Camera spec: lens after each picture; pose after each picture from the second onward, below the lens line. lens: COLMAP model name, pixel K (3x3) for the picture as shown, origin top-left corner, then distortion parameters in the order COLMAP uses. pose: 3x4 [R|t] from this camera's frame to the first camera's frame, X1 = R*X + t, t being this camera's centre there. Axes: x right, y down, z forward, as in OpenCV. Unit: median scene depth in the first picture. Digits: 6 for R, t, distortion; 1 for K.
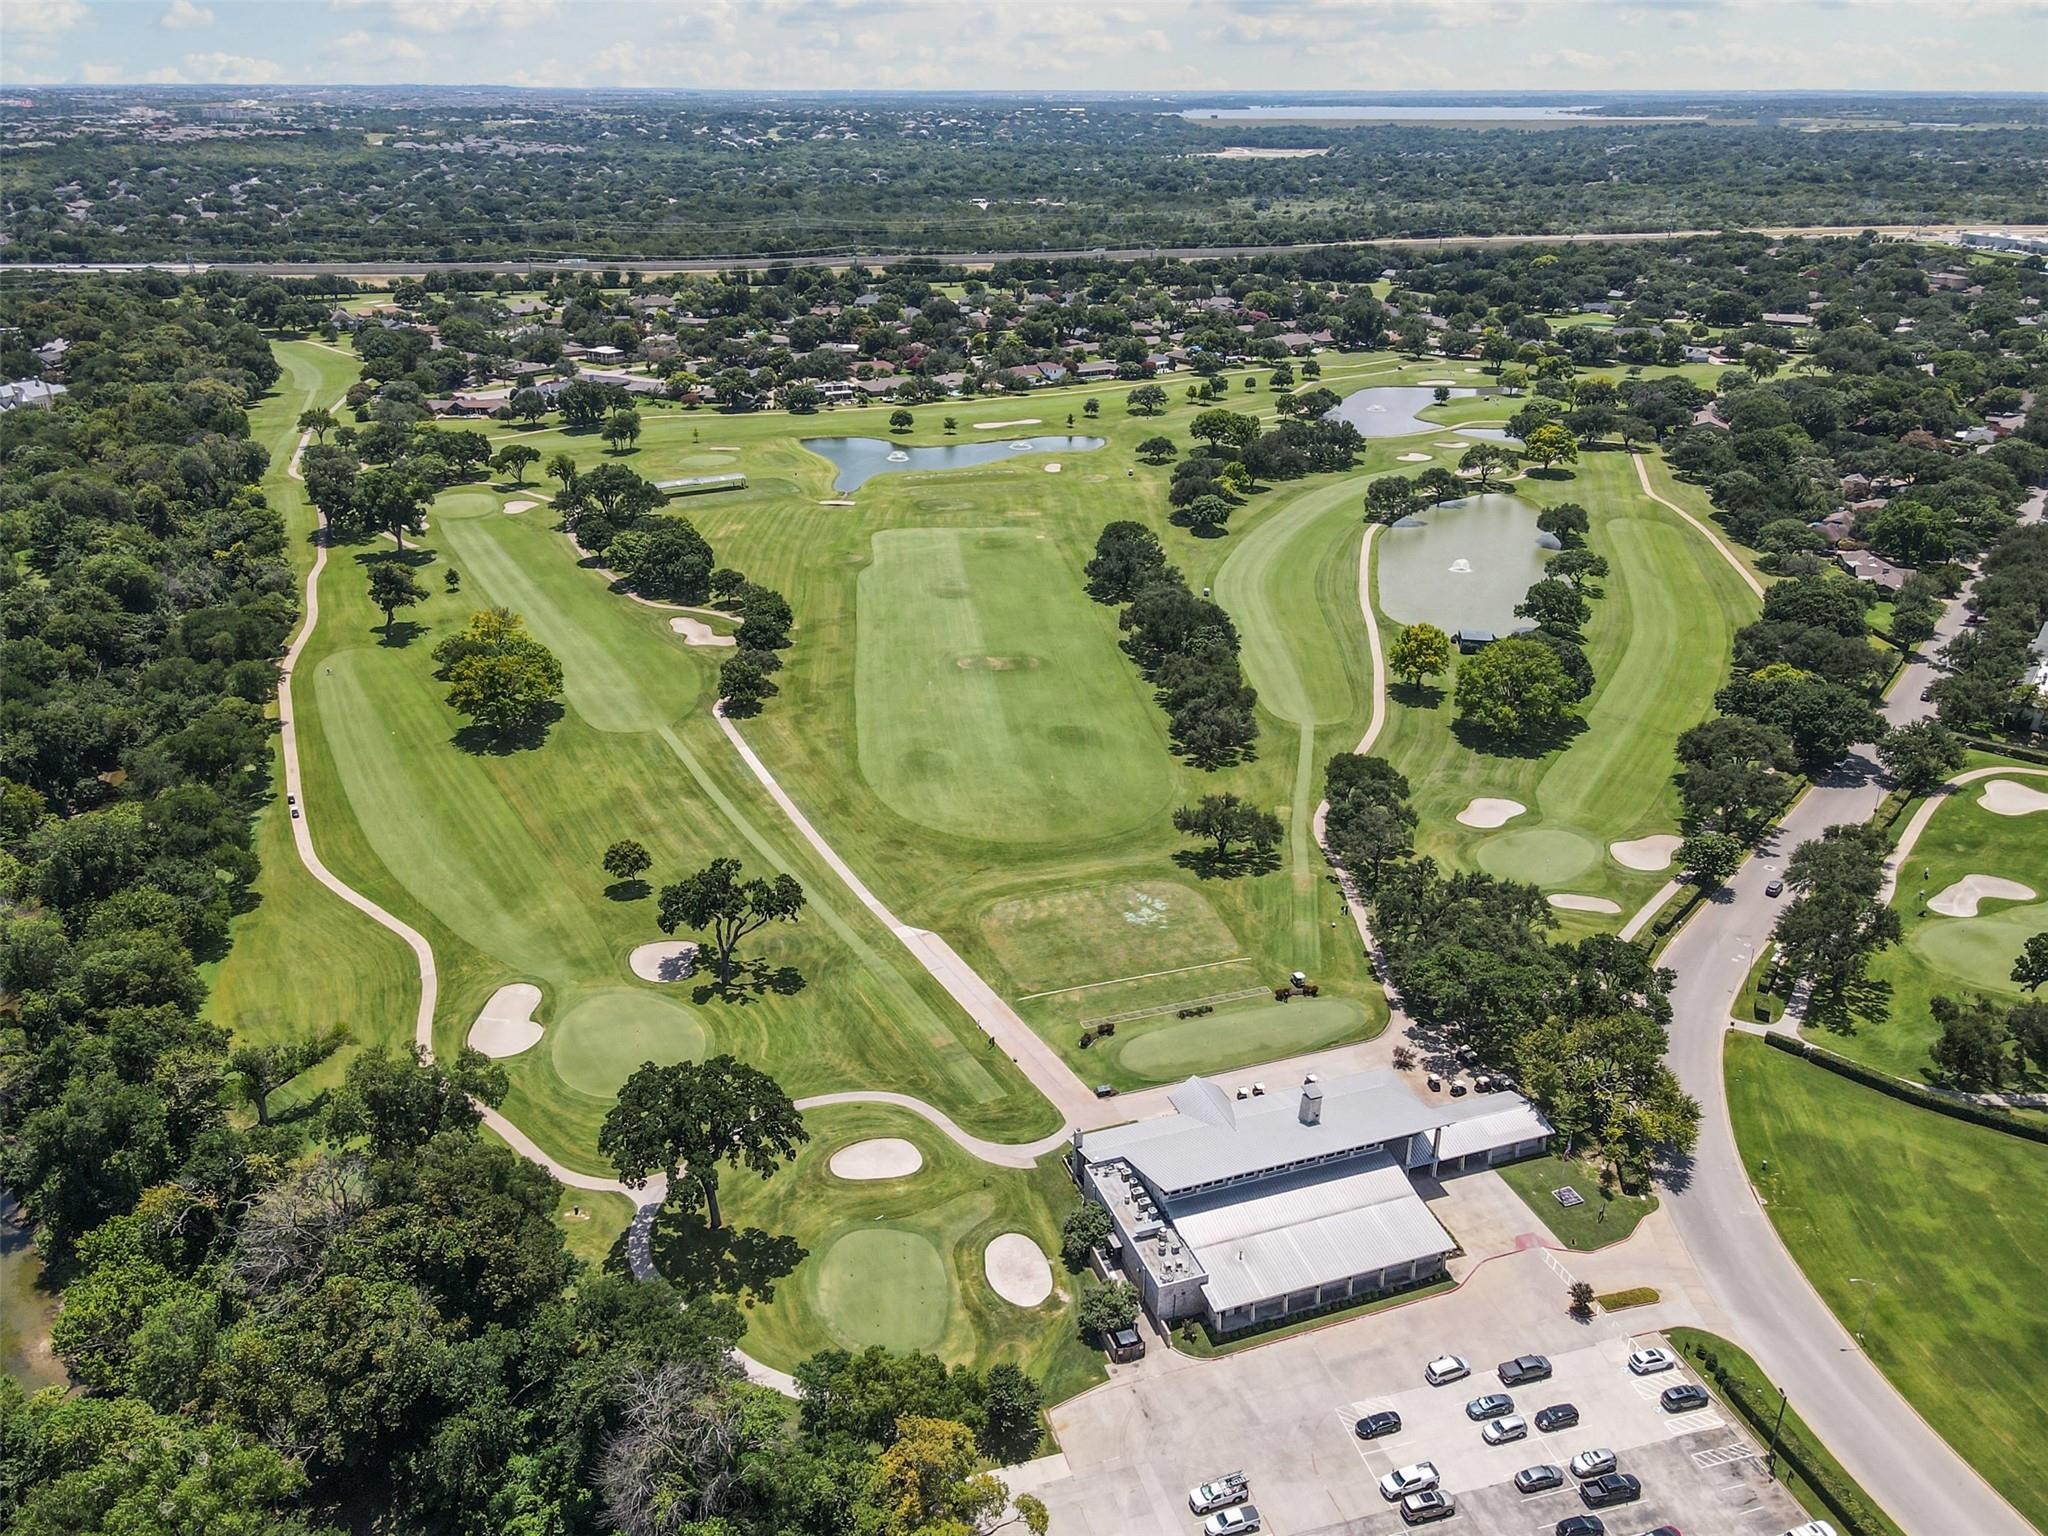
lens RADIAL K [[1443.6, 0, 1024.0], [0, 1443.6, 768.0], [0, 0, 1]] dist [0.007674, -0.001394]
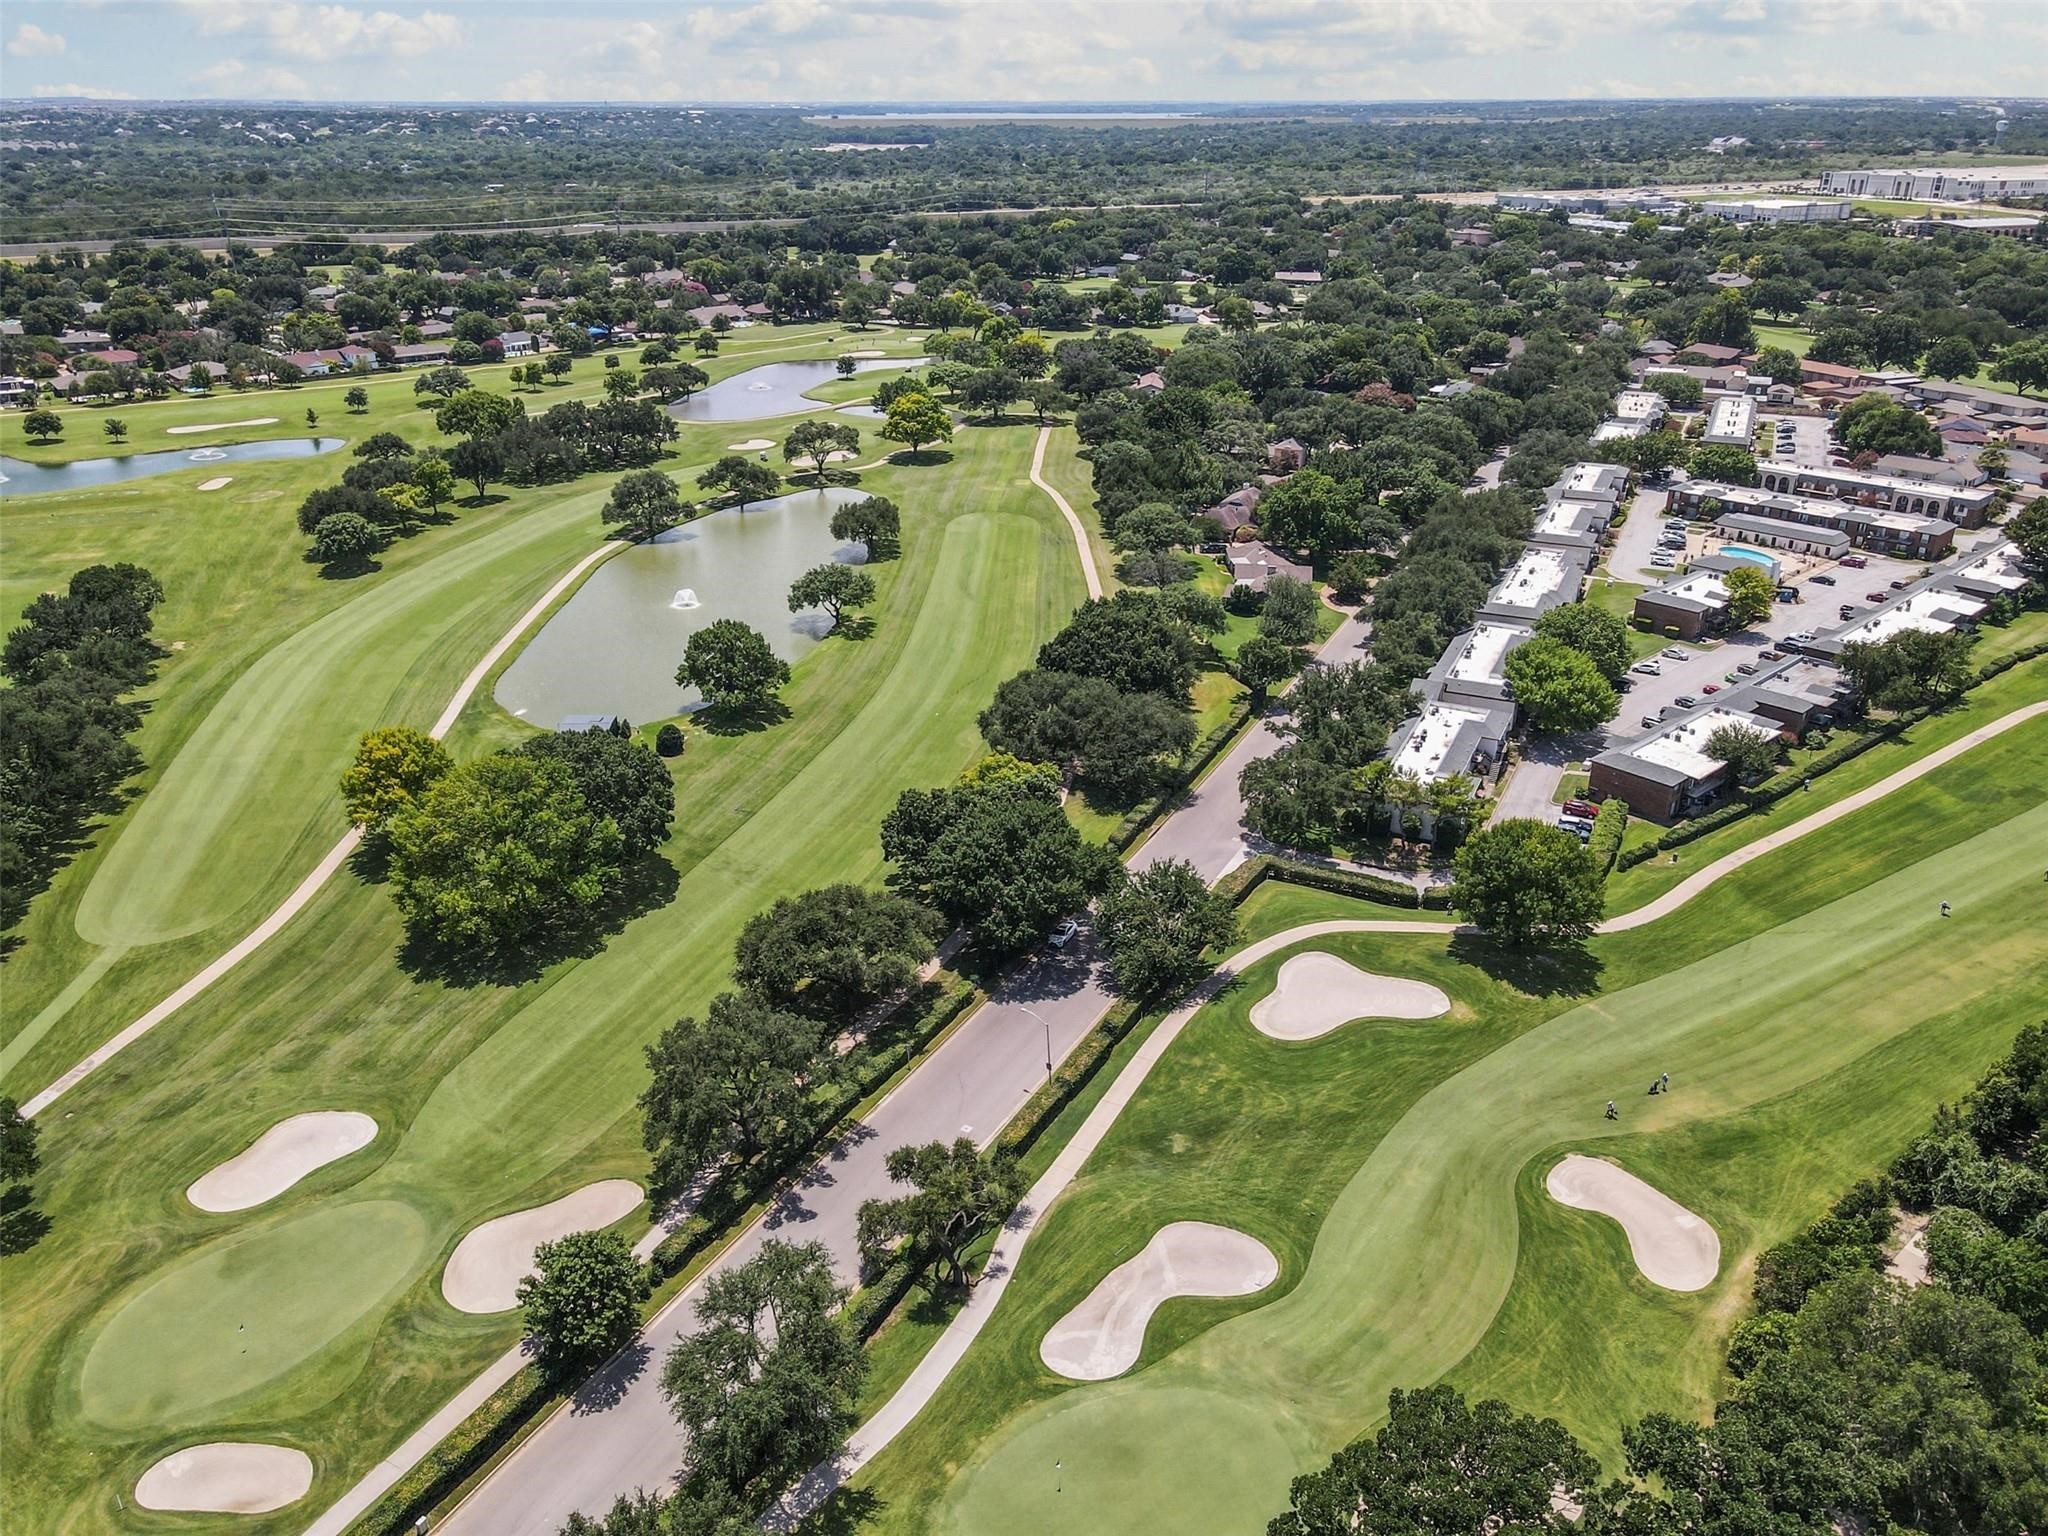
lens RADIAL K [[1441.7, 0, 990.9], [0, 1441.7, 763.0], [0, 0, 1]] dist [0.002611, 0.002893]
pose [[0.980780, -0.084526, 0.175857, 0.192466], [0.086123, 0.996283, -0.001454, -0.031399], [-0.175080, 0.016571, 0.984415, 0.195658]]
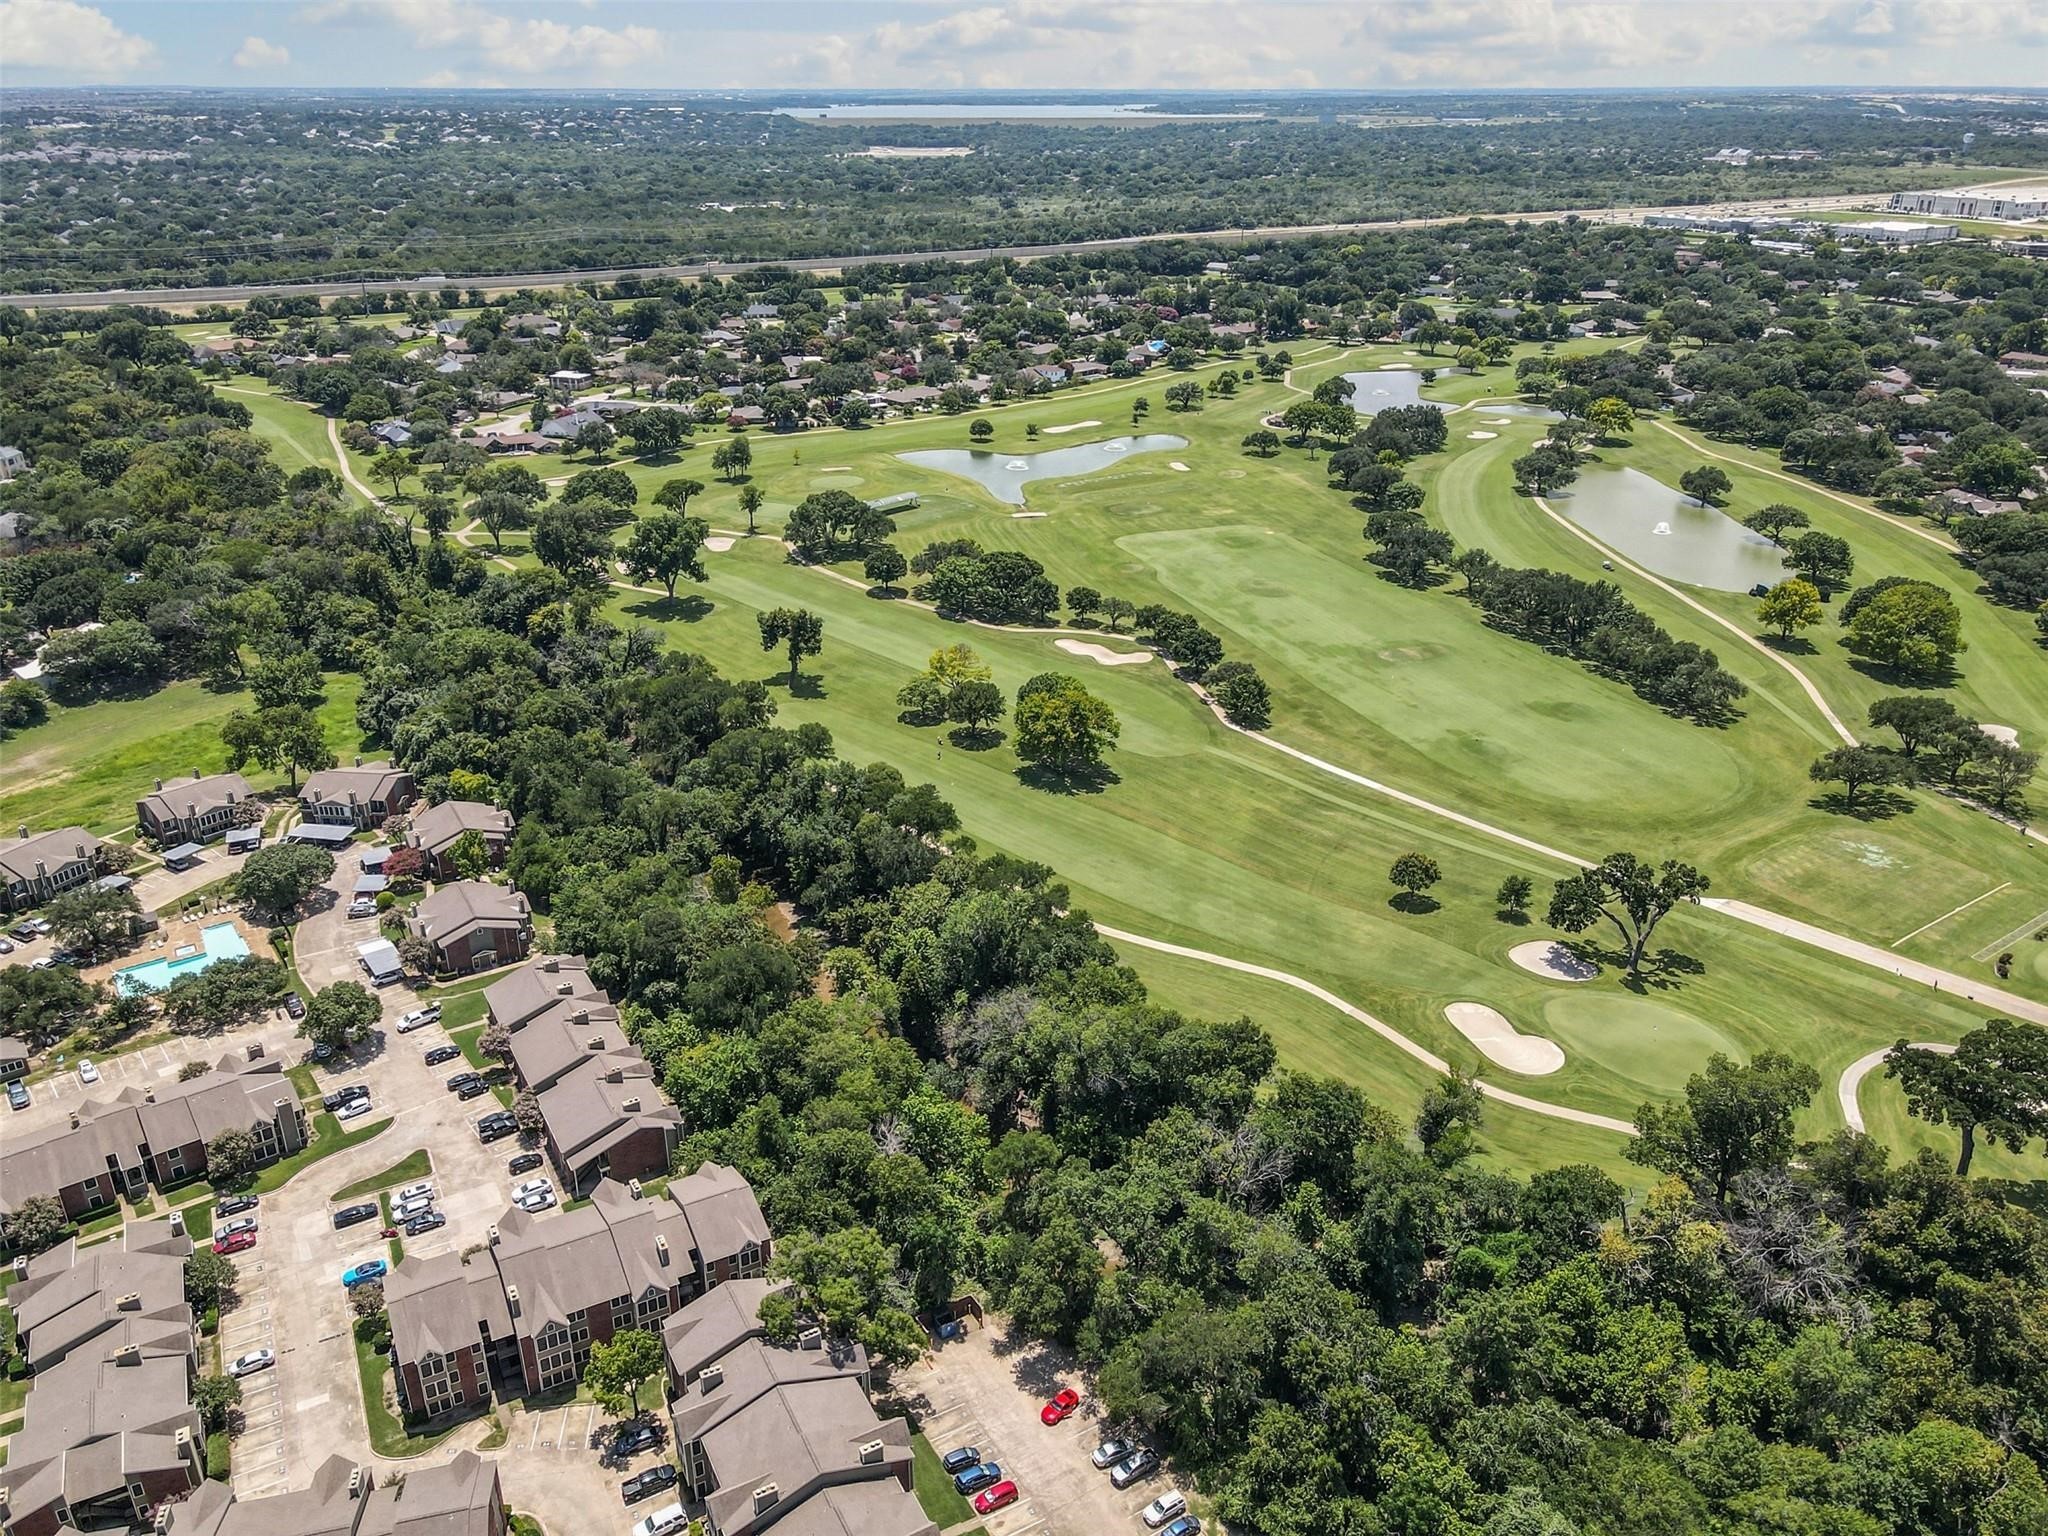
lens RADIAL K [[1443.6, 0, 1024.0], [0, 1443.6, 768.0], [0, 0, 1]] dist [0.007674, -0.001394]
pose [[0.960542, -0.118601, 0.251581, -0.282058], [0.118349, 0.992840, 0.016191, -0.019720], [-0.251700, 0.014222, 0.967701, 0.033885]]
